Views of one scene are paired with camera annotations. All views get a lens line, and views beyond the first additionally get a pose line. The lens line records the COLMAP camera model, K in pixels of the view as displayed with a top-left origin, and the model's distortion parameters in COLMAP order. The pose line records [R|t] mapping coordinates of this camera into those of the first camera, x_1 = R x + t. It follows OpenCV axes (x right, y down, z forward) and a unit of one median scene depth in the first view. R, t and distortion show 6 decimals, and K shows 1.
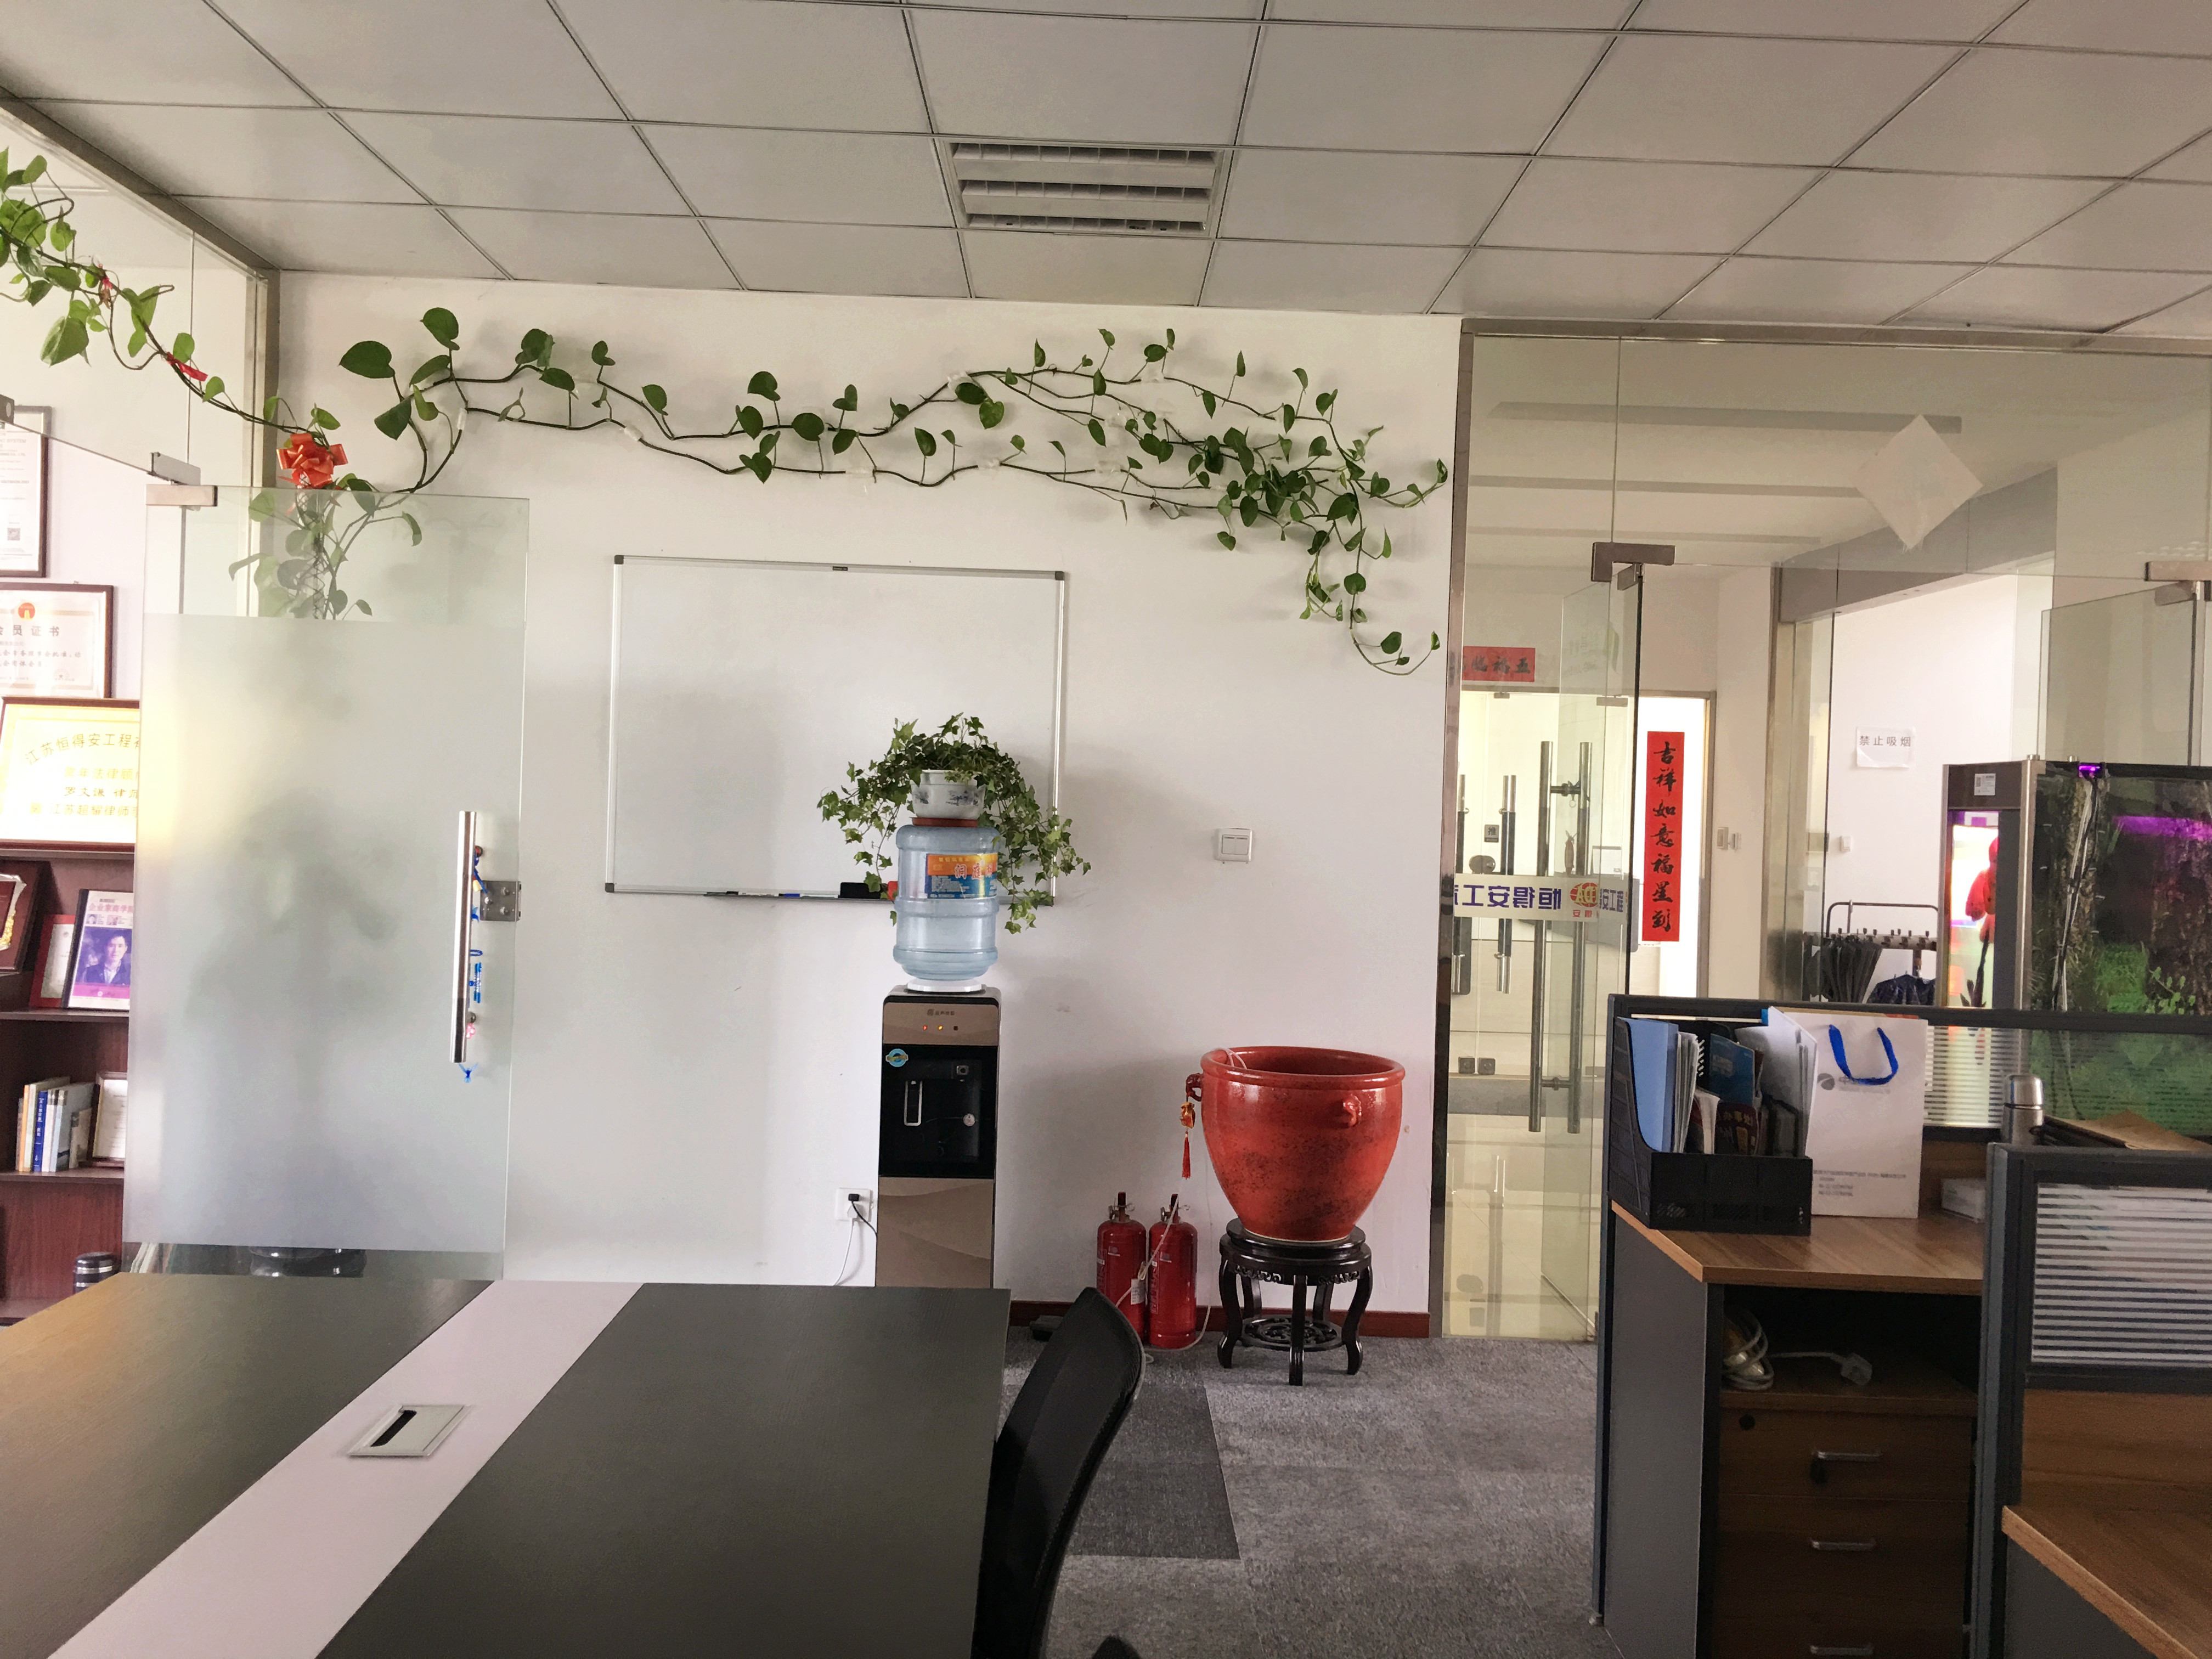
lens RADIAL K [[1810.0, 0, 982.5], [0, 1810.0, 824.6], [0, 0, 1]] dist [0.005156, 0.003552]
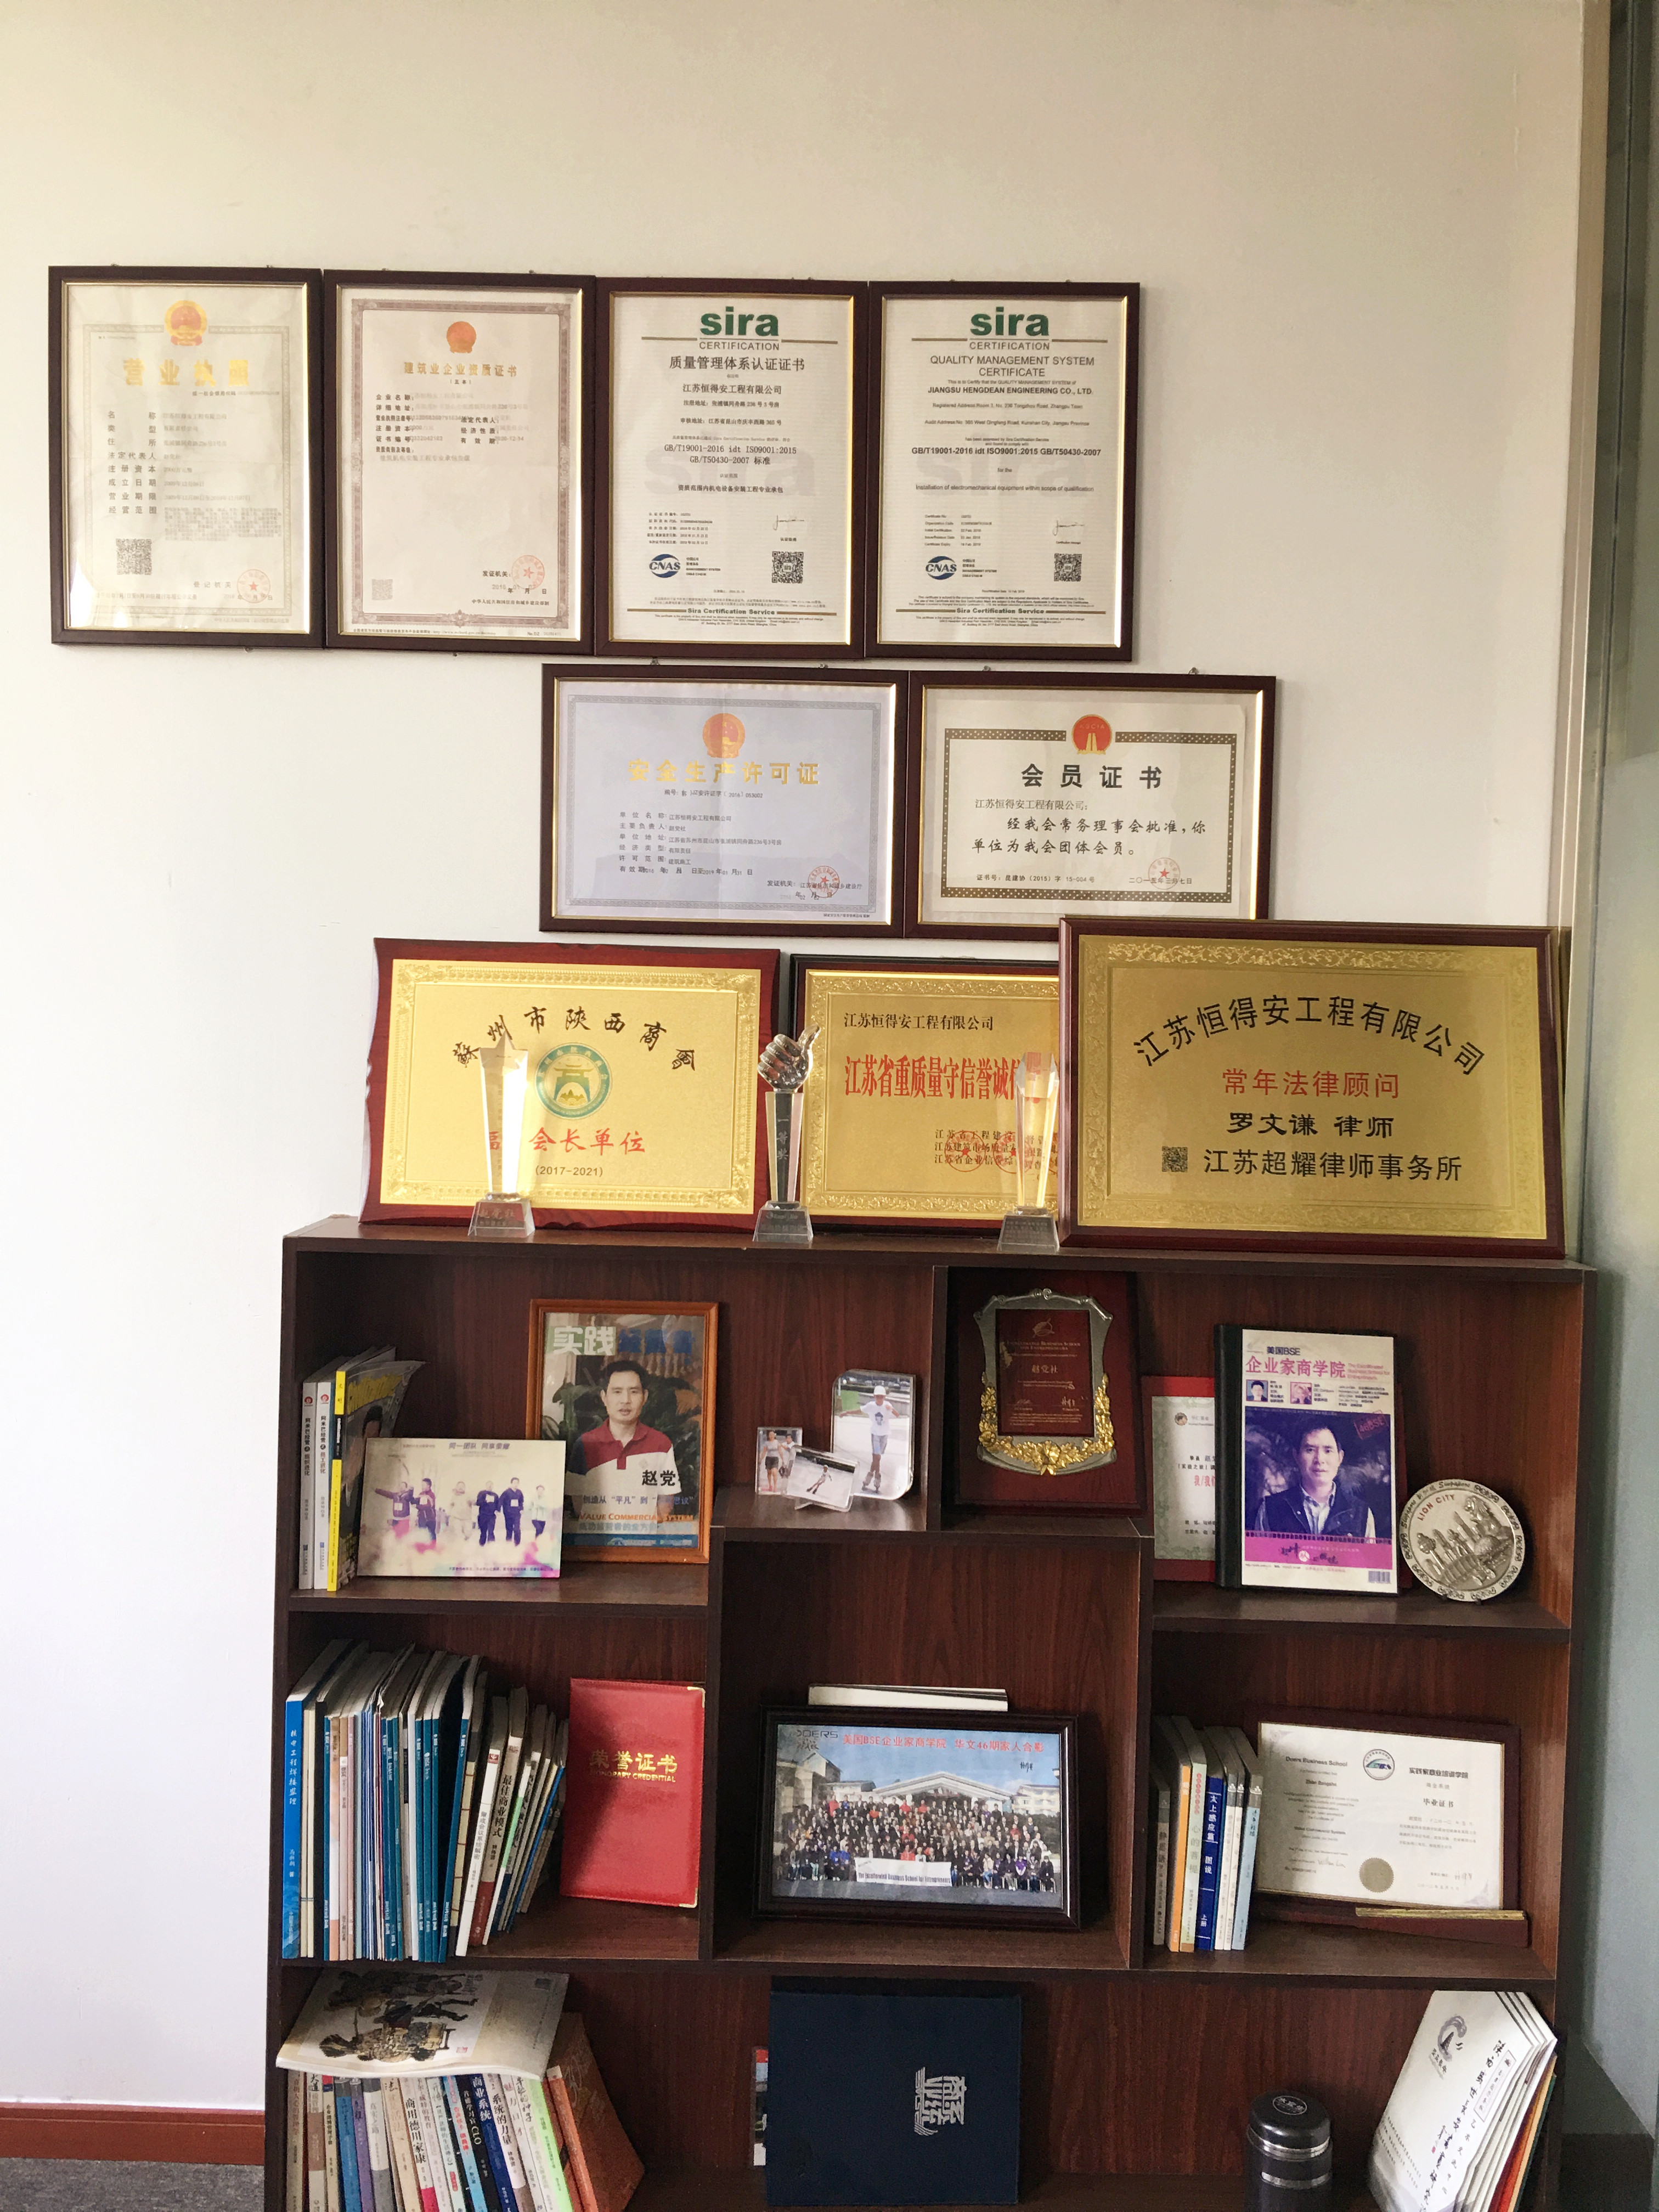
lens RADIAL K [[1857.3, 0, 829.5], [0, 1857.3, 1106.0], [0, 0, 1]] dist [0.051841, -0.001961]
pose [[0.999870, -0.007669, 0.014166, -0.612062], [0.007120, 0.999238, 0.038386, -0.041449], [-0.014450, -0.038281, 0.999163, 0.524163]]
